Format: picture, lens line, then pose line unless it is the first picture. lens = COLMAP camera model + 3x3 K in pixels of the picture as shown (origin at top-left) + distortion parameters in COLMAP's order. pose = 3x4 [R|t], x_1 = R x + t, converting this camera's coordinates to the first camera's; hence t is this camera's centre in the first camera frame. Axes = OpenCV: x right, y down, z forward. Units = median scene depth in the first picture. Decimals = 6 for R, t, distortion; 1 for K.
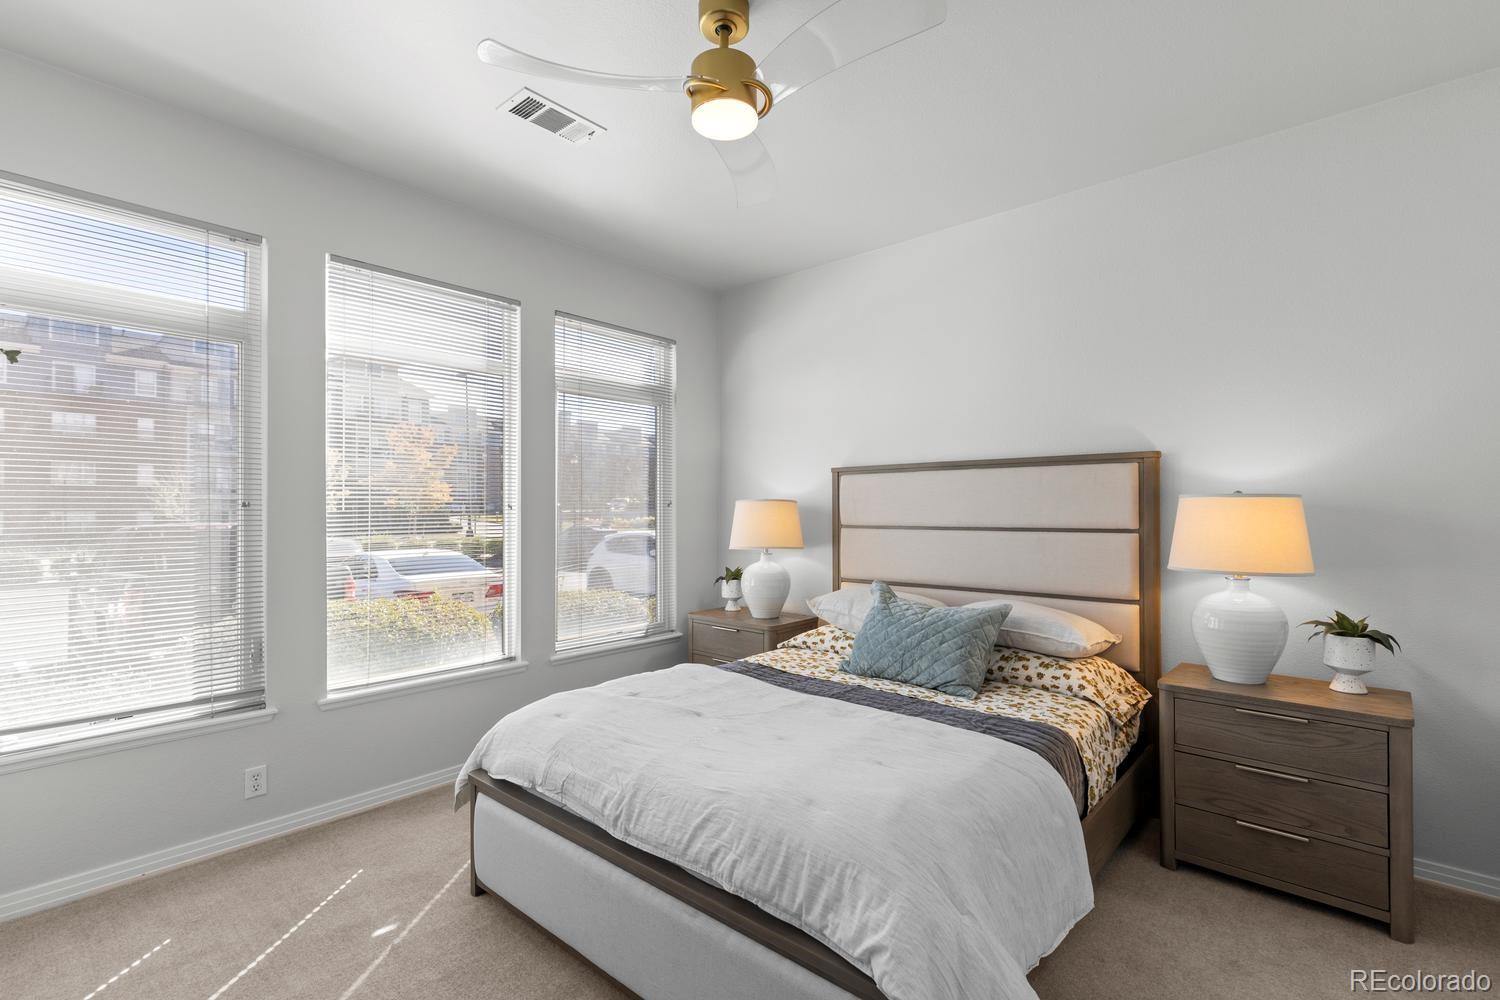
lens RADIAL K [[675.5, 0, 757.3], [0, 675.5, 506.0], [0, 0, 1]] dist [0.005142, -0.001756]
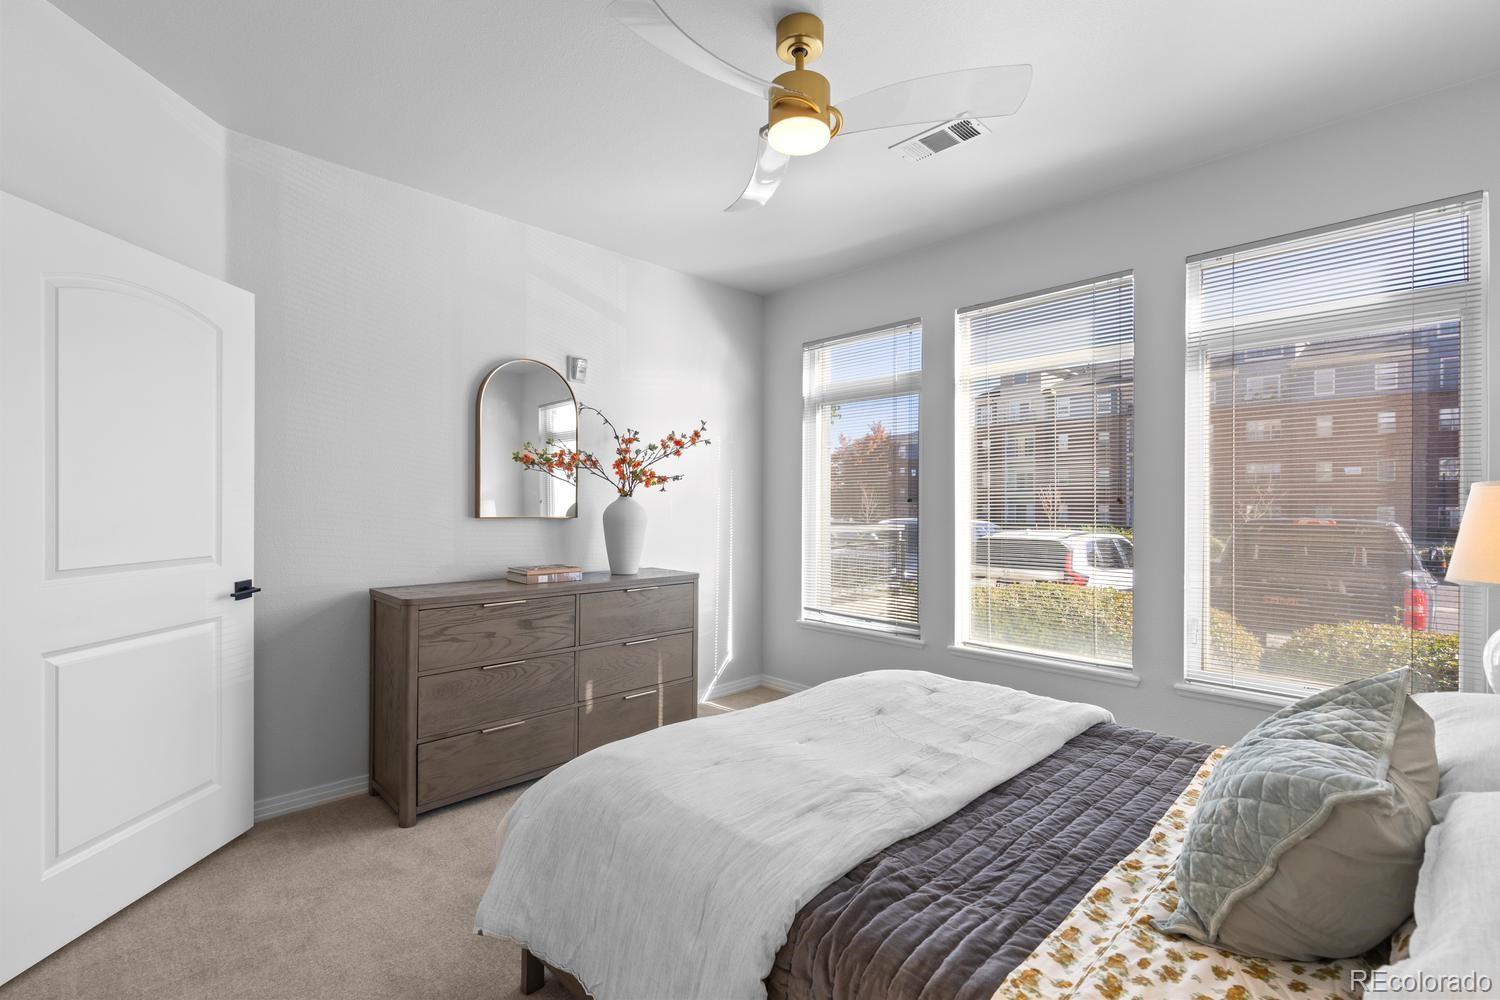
lens RADIAL K [[675.5, 0, 740.8], [0, 675.5, 504.4], [0, 0, 1]] dist [0.005142, -0.001756]
pose [[-0.087852, 0.001035, -0.996133, 0.731984], [0.004383, 0.999990, 0.000652, 0.004523], [0.996124, -0.004309, -0.087855, 0.715373]]
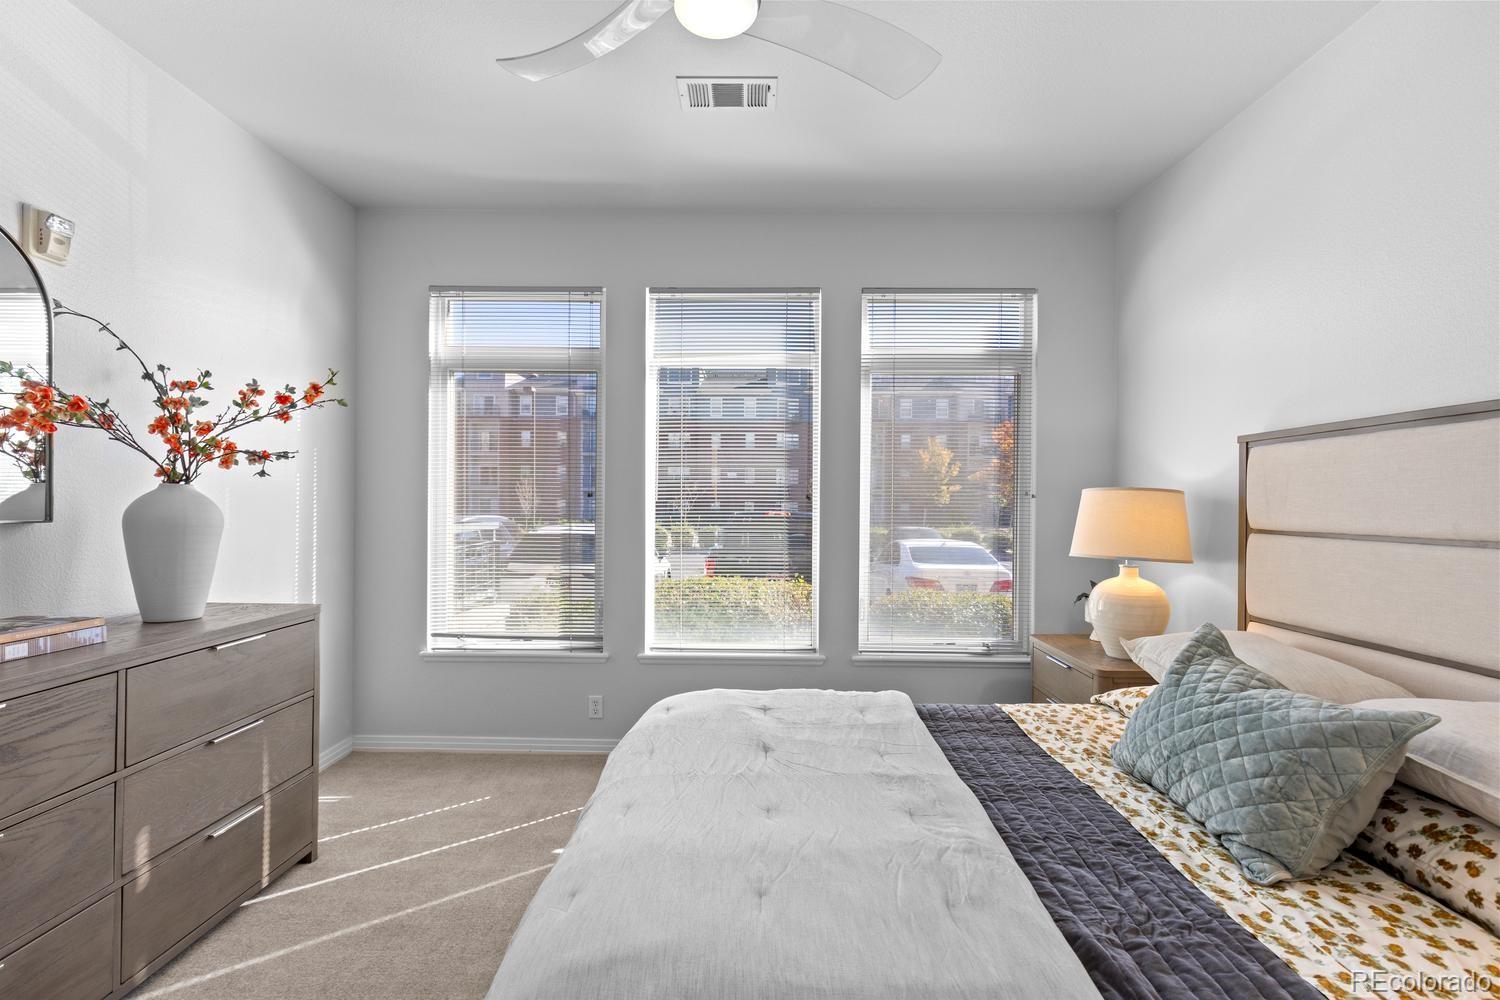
lens RADIAL K [[675.5, 0, 752.8], [0, 675.5, 503.8], [0, 0, 1]] dist [0.005142, -0.001756]
pose [[0.649195, 0.008882, -0.760570, 0.420804], [-0.003514, 0.999956, 0.008678, 0.003060], [0.760614, -0.002961, 0.649197, 0.367029]]
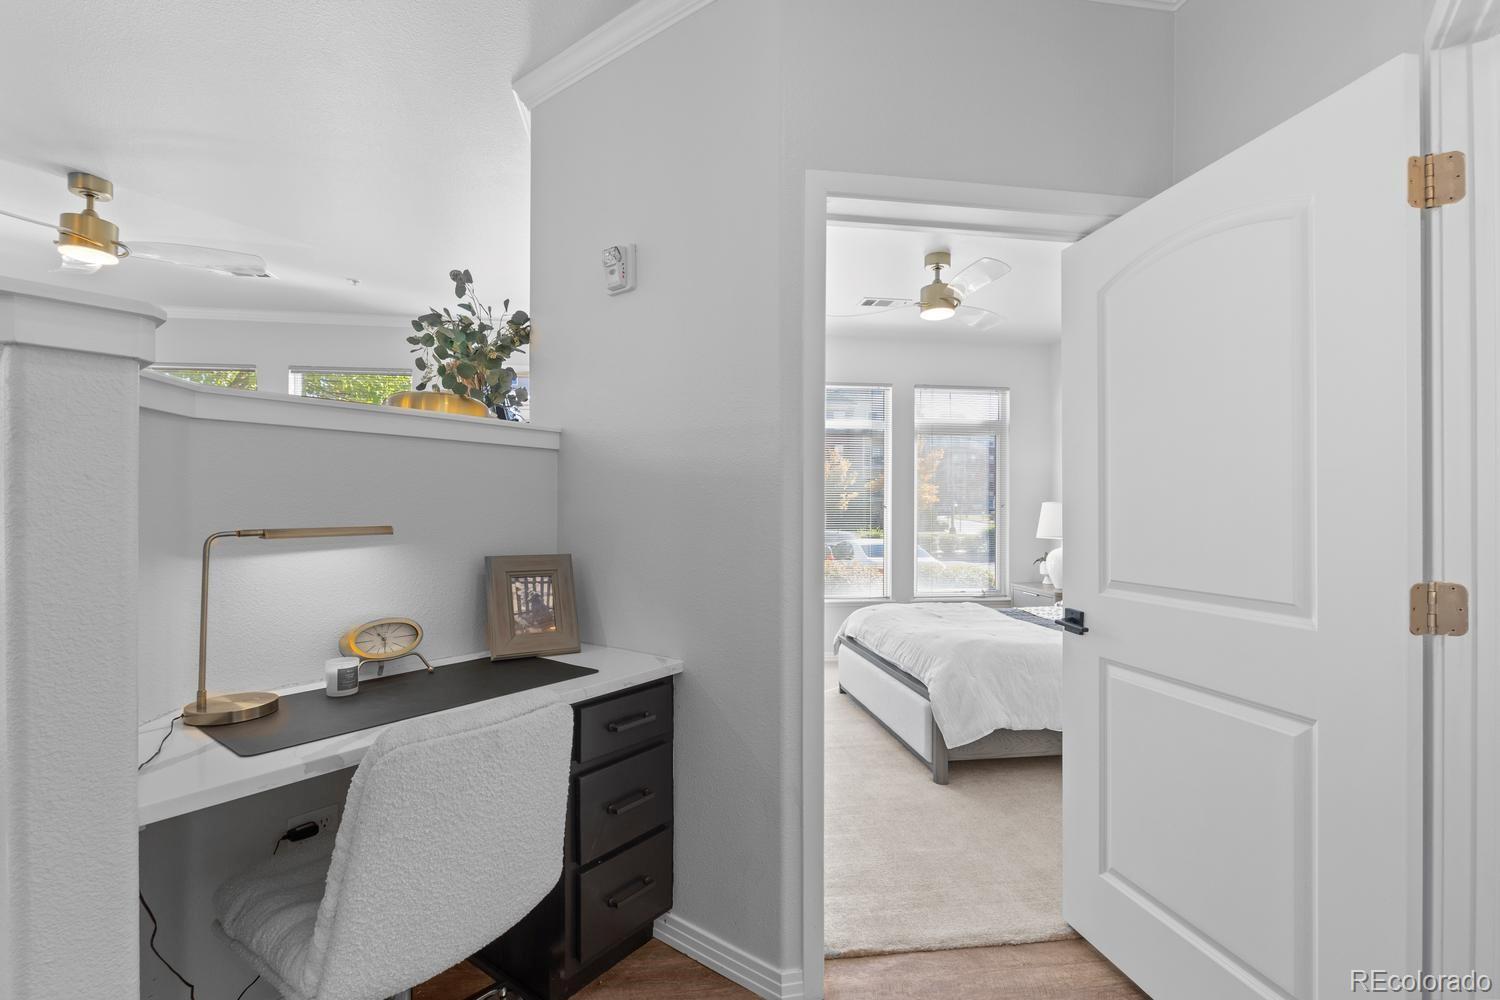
lens RADIAL K [[675.5, 0, 753.4], [0, 675.5, 502.9], [0, 0, 1]] dist [0.005142, -0.001756]
pose [[0.762519, 0.000652, -0.646966, 0.592528], [-0.003213, 0.999991, -0.002779, -0.003024], [0.646958, 0.004198, 0.762514, -0.623615]]
